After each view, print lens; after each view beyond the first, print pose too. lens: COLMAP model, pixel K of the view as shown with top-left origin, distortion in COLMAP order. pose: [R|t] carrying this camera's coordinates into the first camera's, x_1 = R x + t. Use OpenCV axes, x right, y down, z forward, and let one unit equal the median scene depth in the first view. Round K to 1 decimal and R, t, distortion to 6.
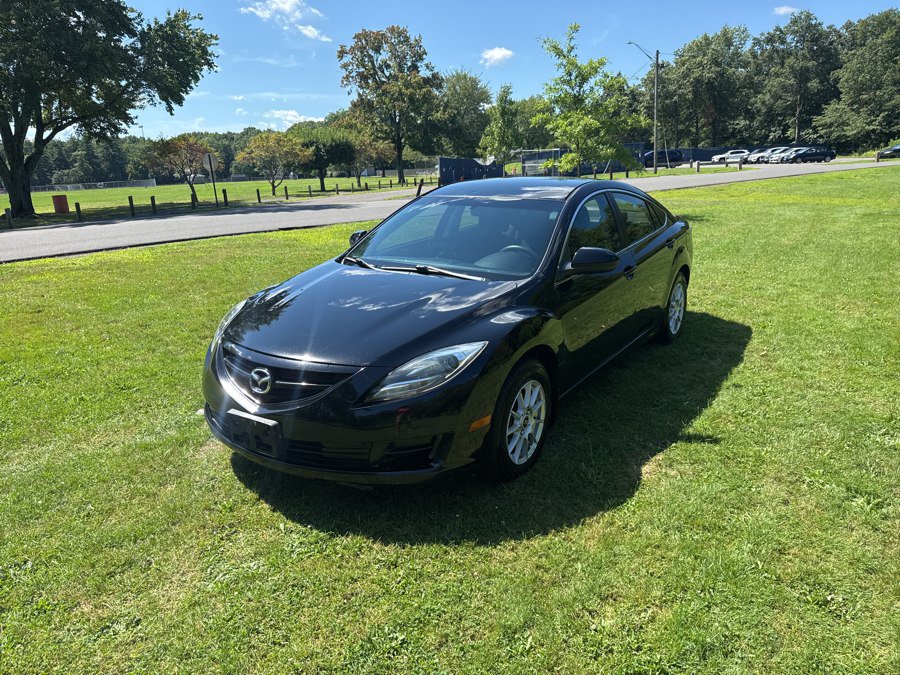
lens RADIAL K [[643.7, 0, 450.0], [0, 643.7, 345.1], [0, 0, 1]] dist [0.016968, -0.027614]
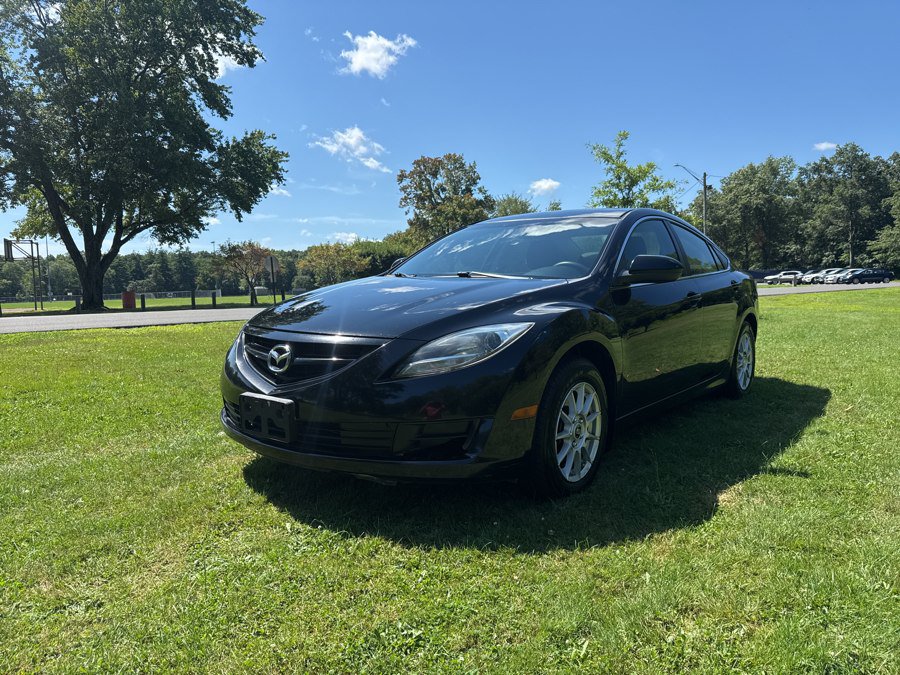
lens RADIAL K [[646.3, 0, 447.9], [0, 646.3, 337.2], [0, 0, 1]] dist [0.013114, -0.024121]
pose [[0.996601, 0.025224, -0.078423, 0.008070], [-0.039603, 0.981447, -0.187598, 0.152169], [0.072236, 0.190066, 0.979110, 0.106275]]
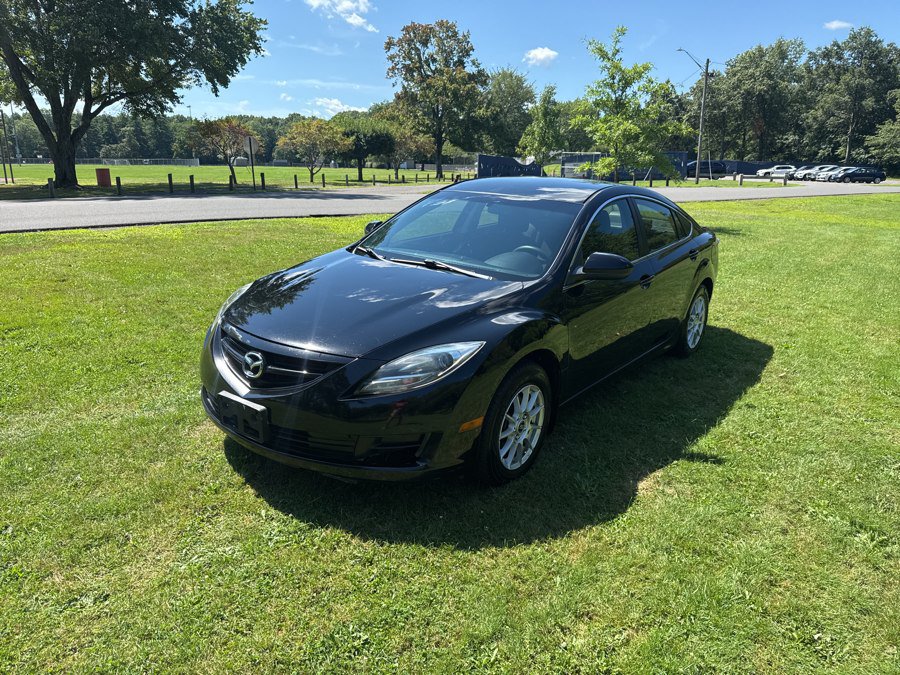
lens RADIAL K [[643.7, 0, 450.0], [0, 643.7, 345.1], [0, 0, 1]] dist [0.016968, -0.027614]
pose [[0.996484, 0.072719, -0.041605, 0.038068], [-0.072520, 0.997347, 0.006289, -0.002290], [0.041952, -0.003250, 0.999114, 0.019109]]
